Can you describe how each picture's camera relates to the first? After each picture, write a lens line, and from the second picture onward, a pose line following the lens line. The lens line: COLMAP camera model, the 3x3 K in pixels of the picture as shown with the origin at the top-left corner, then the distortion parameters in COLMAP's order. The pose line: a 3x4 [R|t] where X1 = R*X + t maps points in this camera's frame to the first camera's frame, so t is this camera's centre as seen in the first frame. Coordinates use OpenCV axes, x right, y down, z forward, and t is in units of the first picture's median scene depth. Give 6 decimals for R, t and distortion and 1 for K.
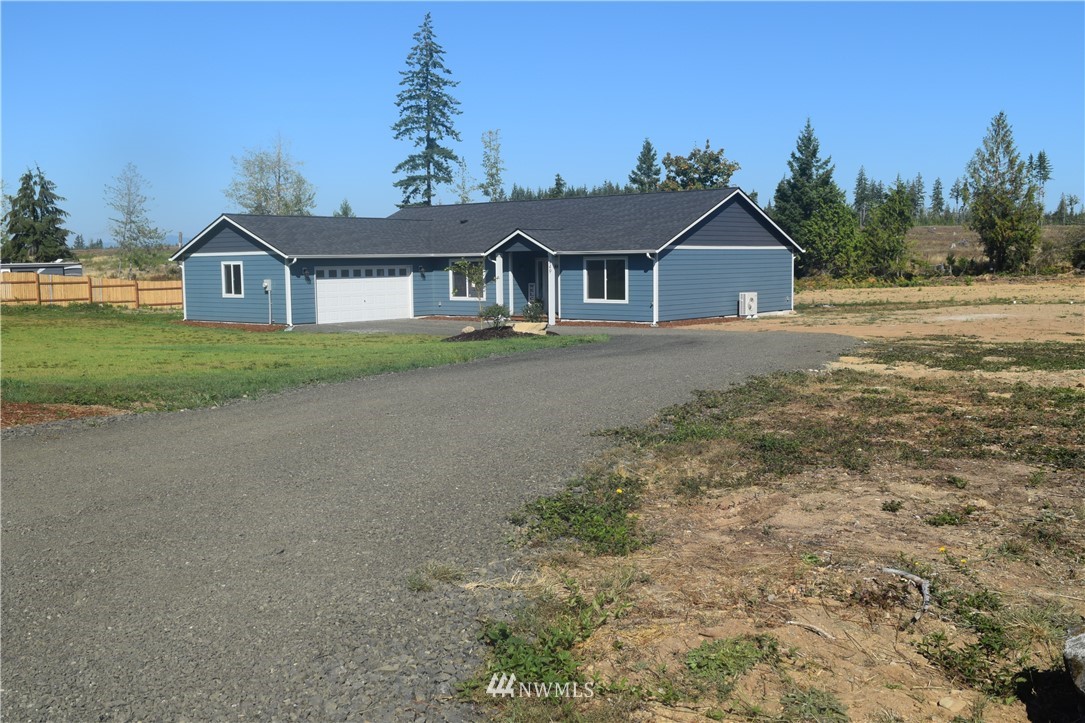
lens RADIAL K [[1071.9, 0, 544.6], [0, 1071.9, 360.0], [0, 0, 1]] dist [-0.015873, 0.000000]
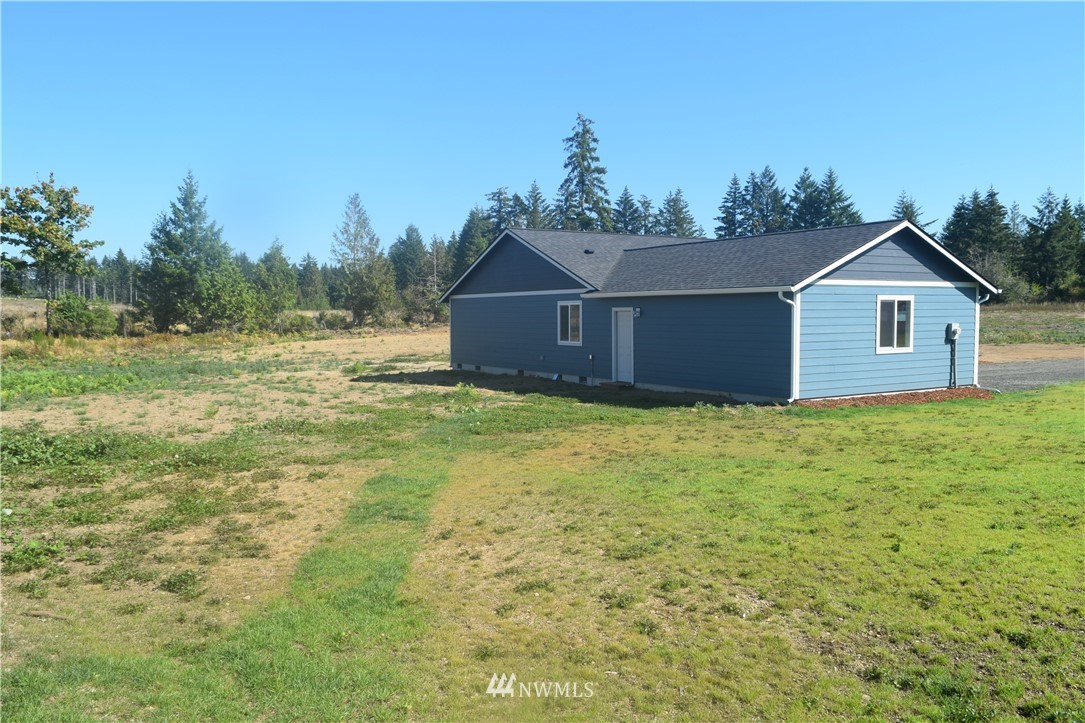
lens RADIAL K [[840.4, 0, 538.0], [0, 840.4, 366.9], [0, 0, 1]] dist [-0.018902, 0.012937]
pose [[0.333731, -0.049887, 0.941347, -0.750413], [0.090677, 0.995667, 0.020619, -0.072328], [-0.938297, 0.078477, 0.336809, 0.941649]]
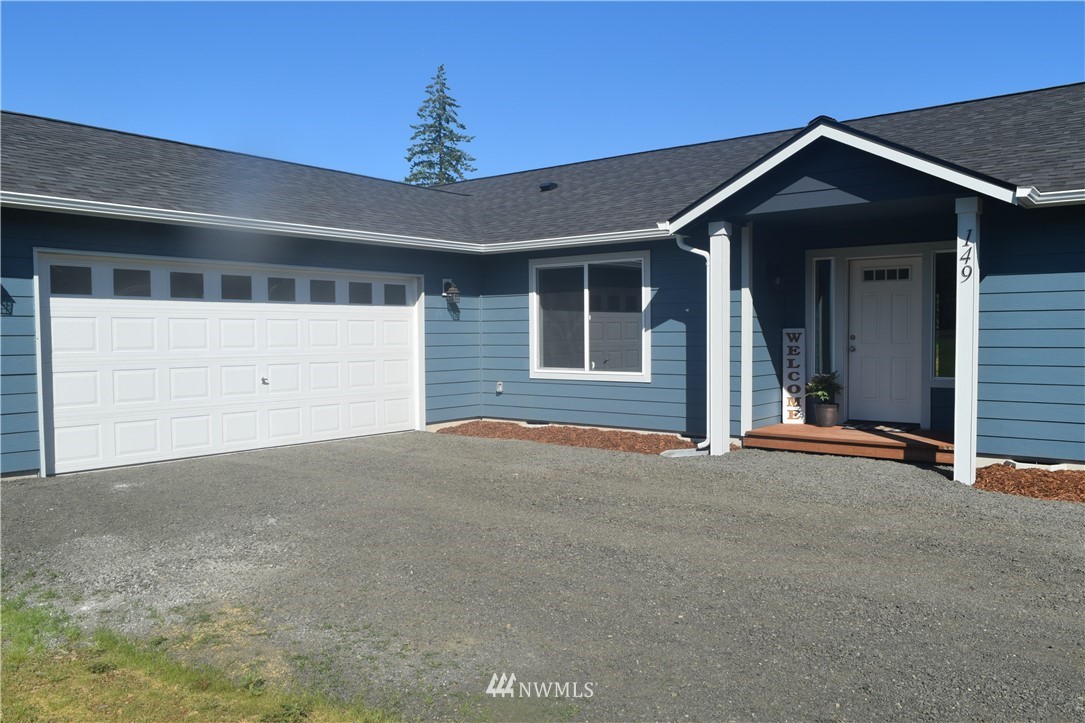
lens RADIAL K [[840.4, 0, 543.7], [0, 840.4, 364.6], [0, 0, 1]] dist [-0.018902, 0.012937]
pose [[0.999708, 0.007509, 0.022962, -0.088236], [-0.006198, 0.998375, -0.056643, -0.043635], [-0.023350, 0.056485, 0.998130, 0.710730]]
